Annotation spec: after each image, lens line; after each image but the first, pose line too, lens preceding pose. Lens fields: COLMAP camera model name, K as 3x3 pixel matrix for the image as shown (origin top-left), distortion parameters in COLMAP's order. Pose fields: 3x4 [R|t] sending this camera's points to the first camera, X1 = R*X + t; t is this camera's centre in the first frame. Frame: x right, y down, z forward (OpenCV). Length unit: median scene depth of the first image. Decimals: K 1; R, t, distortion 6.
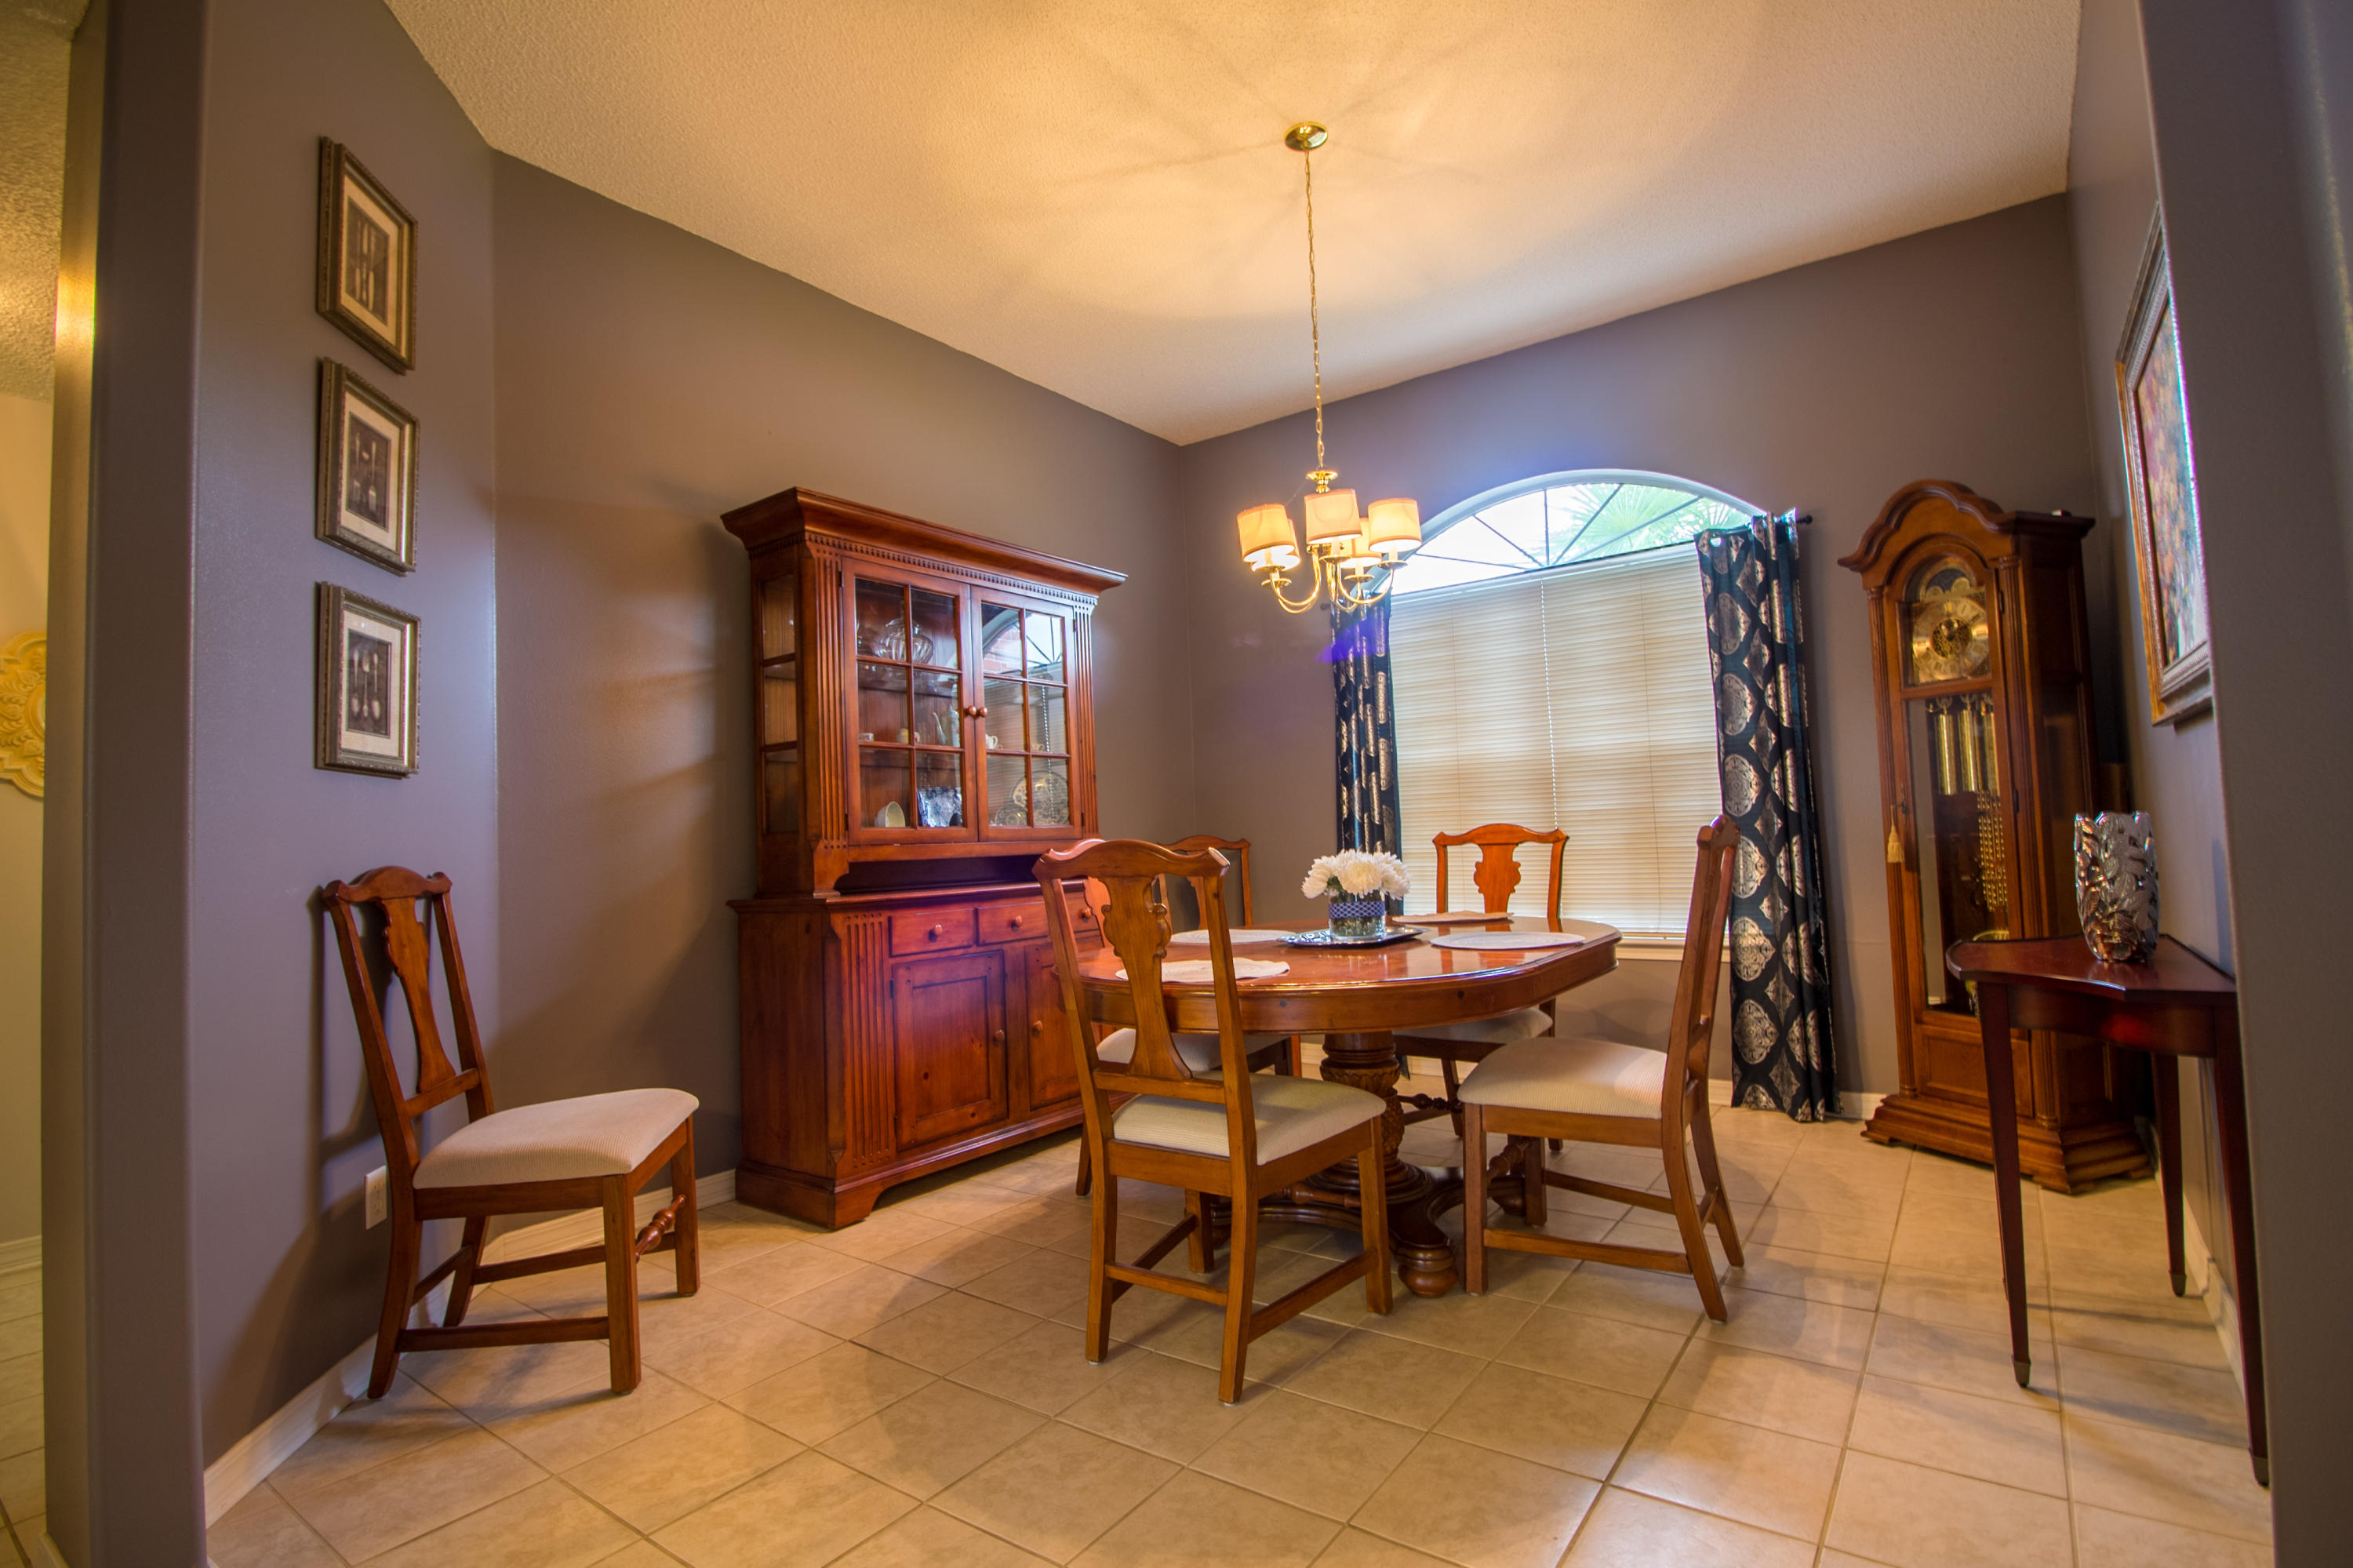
lens RADIAL K [[1109.9, 0, 1195.9], [0, 1109.9, 776.6], [0, 0, 1]] dist [-0.000637, -0.013414]
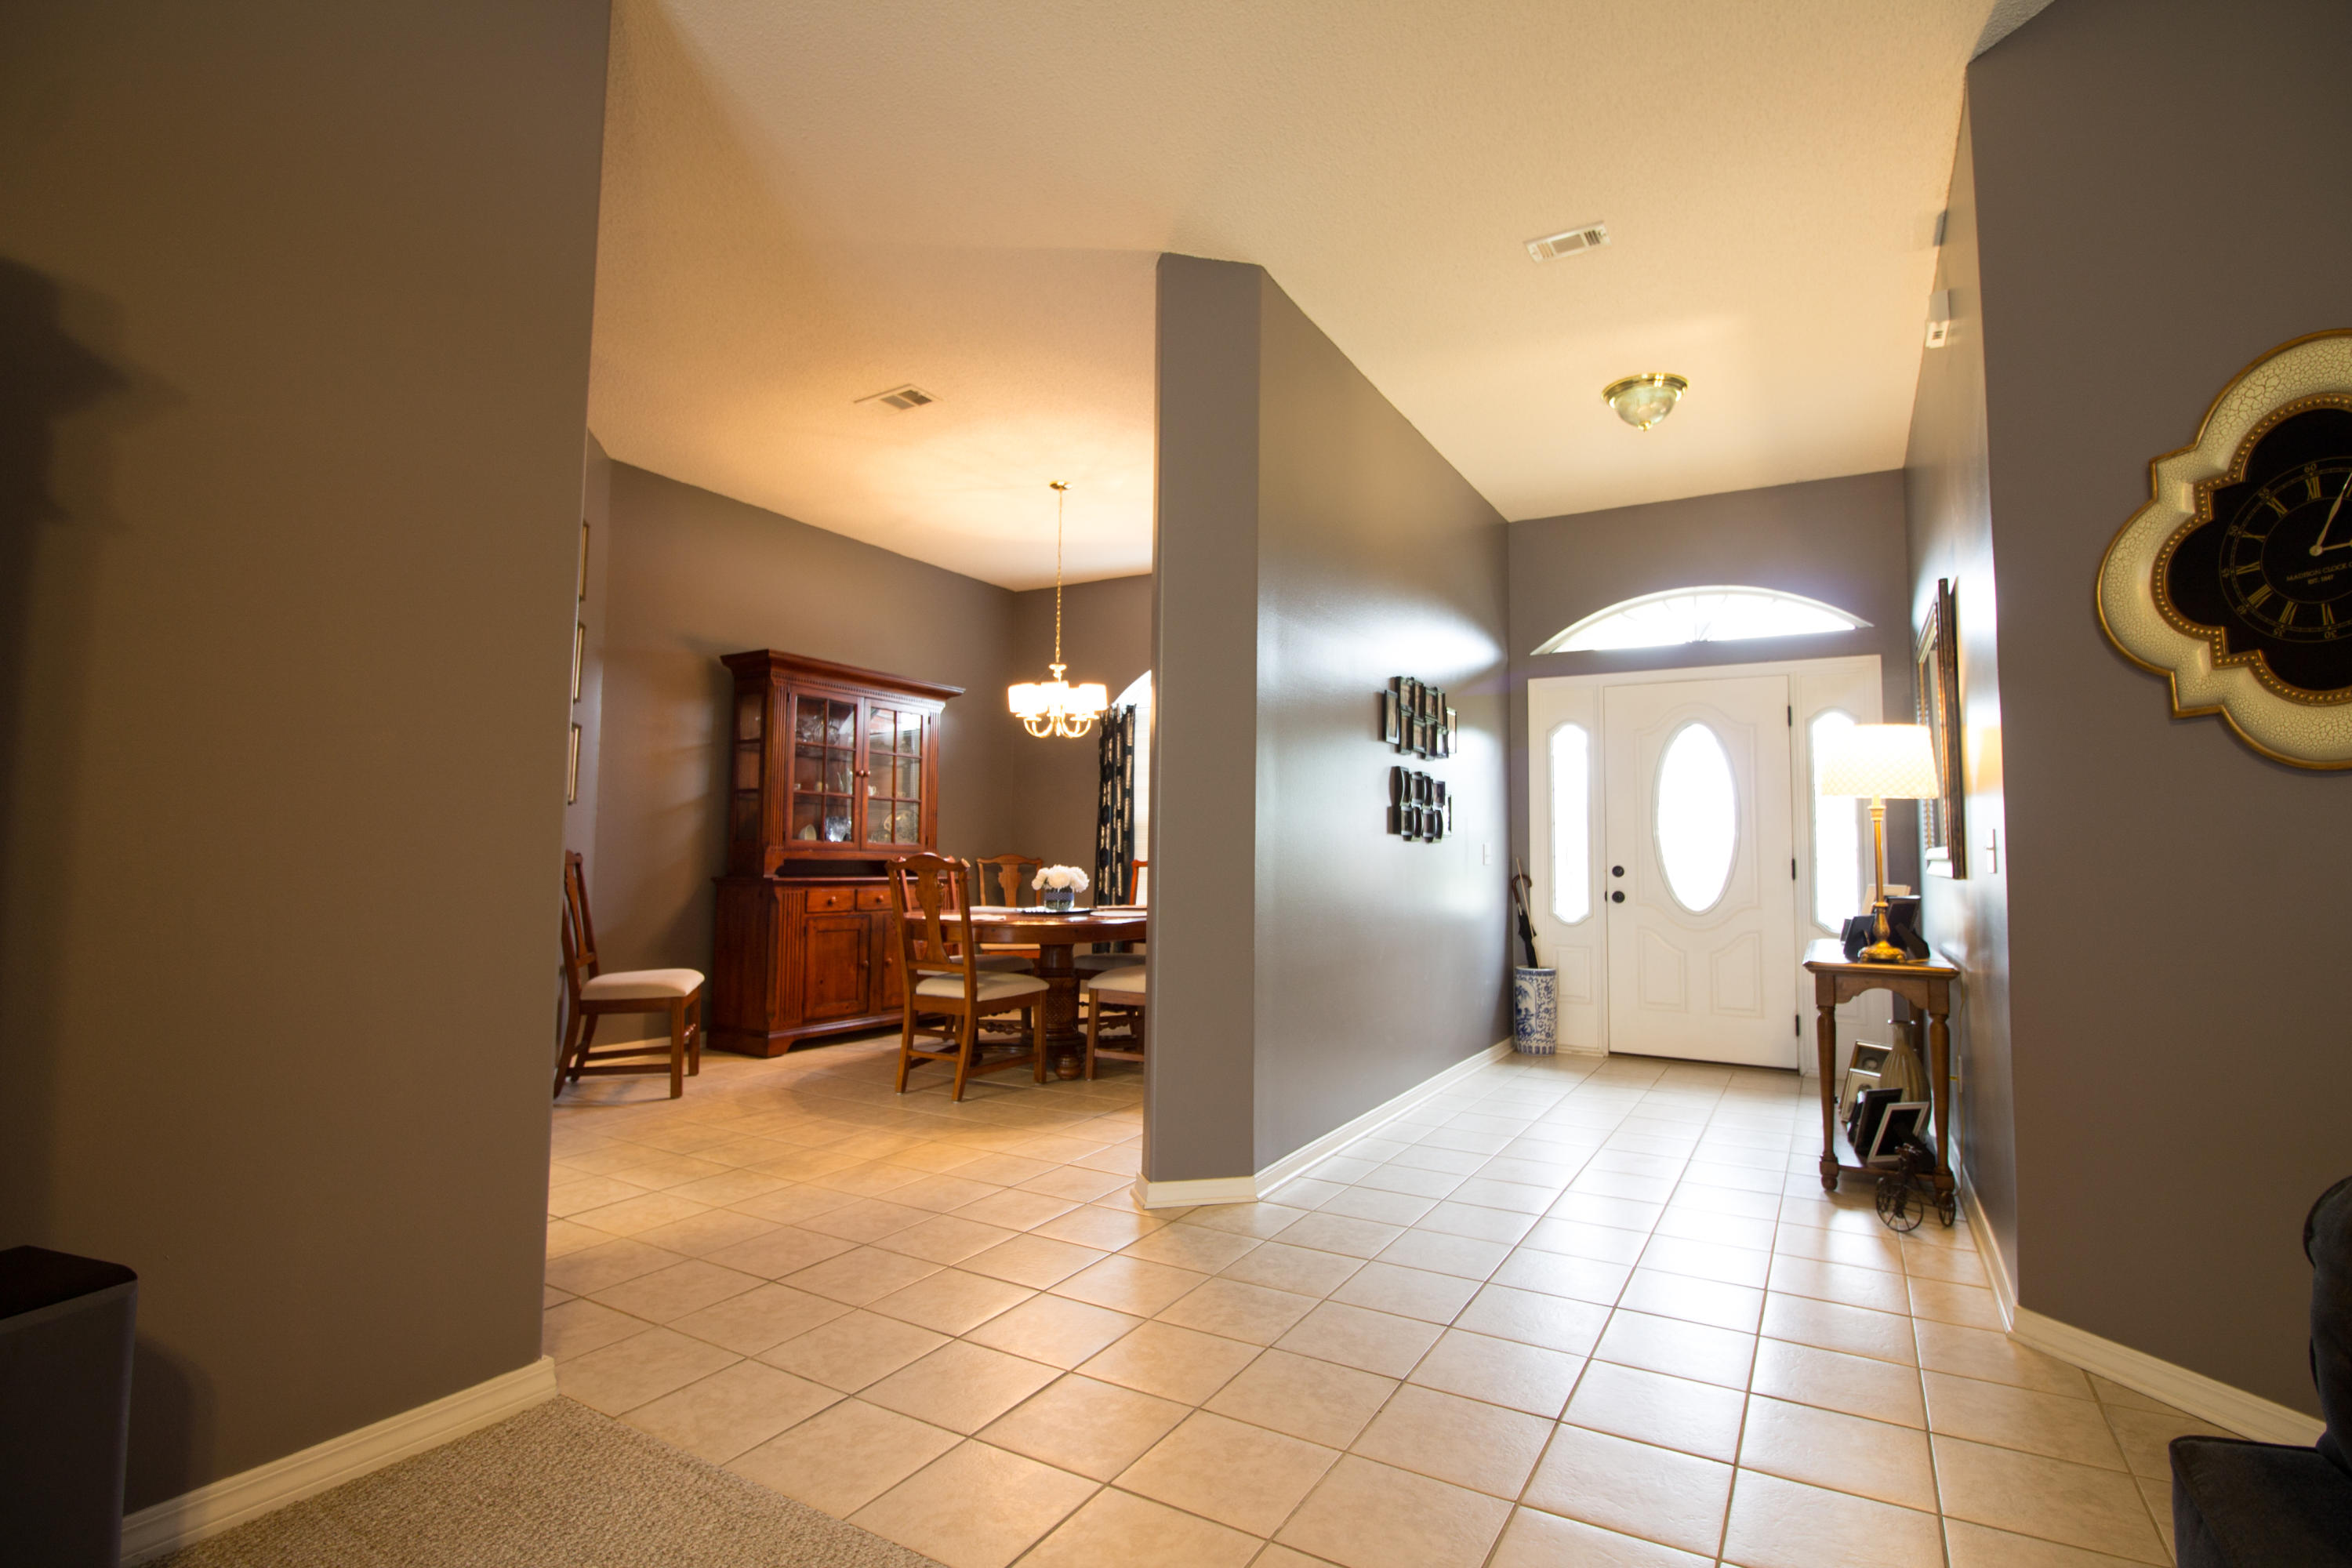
lens RADIAL K [[1109.4, 0, 1195.4], [0, 1109.4, 776.6], [0, 0, 1]] dist [-0.000637, -0.013414]
pose [[0.993813, 0.058470, 0.094427, 0.158942], [-0.056768, 0.998175, -0.020616, -0.052779], [-0.095460, 0.015128, 0.995318, -0.799945]]
